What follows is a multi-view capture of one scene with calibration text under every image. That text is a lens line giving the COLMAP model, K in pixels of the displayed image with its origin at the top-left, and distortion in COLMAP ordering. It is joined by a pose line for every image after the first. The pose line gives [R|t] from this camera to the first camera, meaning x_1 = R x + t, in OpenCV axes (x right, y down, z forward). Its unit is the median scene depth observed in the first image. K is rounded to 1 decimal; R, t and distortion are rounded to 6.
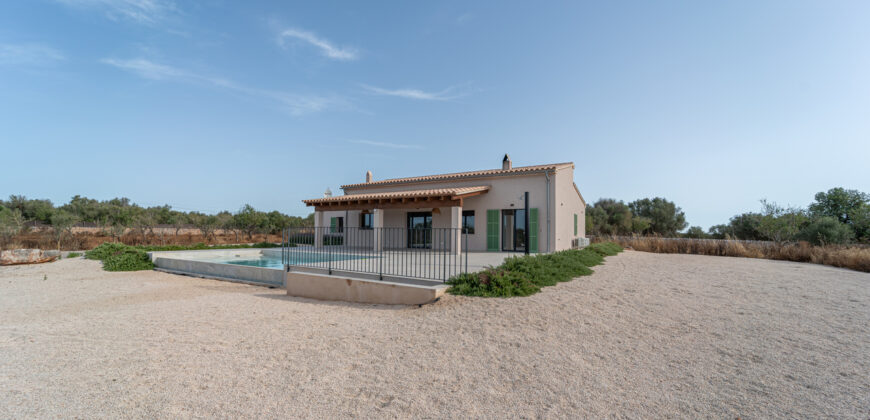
lens RADIAL K [[348.9, 0, 451.5], [0, 348.9, 210.9], [0, 0, 1]] dist [0.000589, 0.000266]
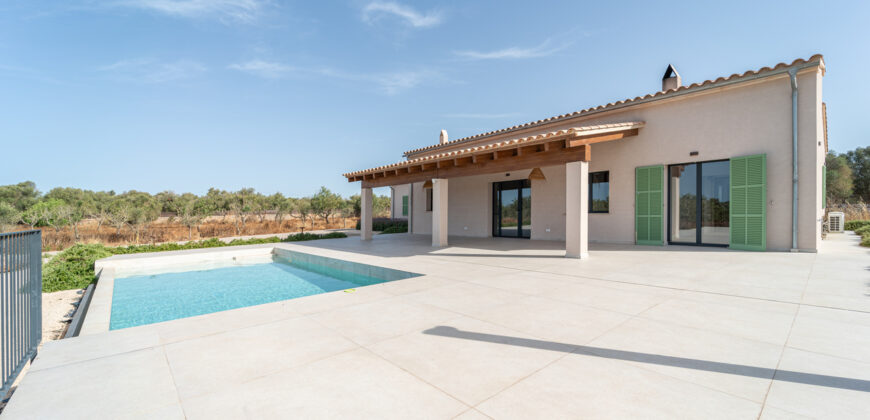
lens RADIAL K [[348.9, 0, 451.5], [0, 348.9, 210.9], [0, 0, 1]] dist [0.000589, 0.000266]
pose [[0.957823, -0.034089, -0.285330, -0.012677], [0.053079, 0.996841, 0.059086, 0.012703], [0.282415, -0.071739, 0.956606, 0.322676]]
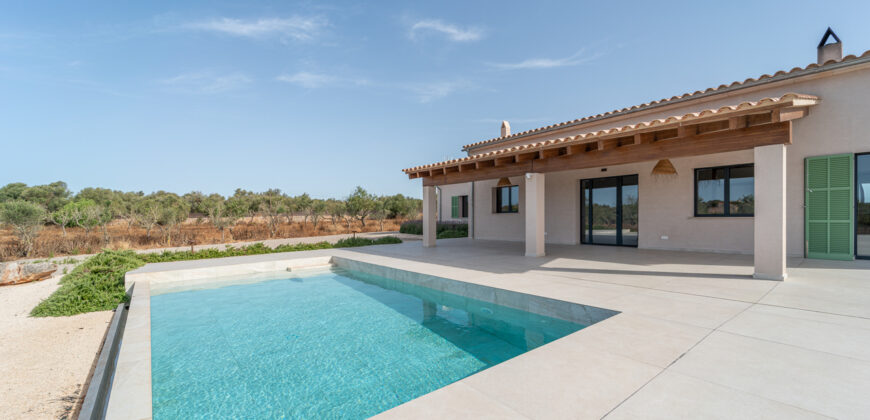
lens RADIAL K [[350.5, 0, 459.1], [0, 350.5, 219.4], [0, 0, 1]] dist [-0.000545, -0.000017]
pose [[0.947757, -0.023604, -0.318118, -0.120524], [0.049831, 0.995971, 0.074561, 0.013941], [0.315076, -0.086518, 0.945115, 0.379842]]
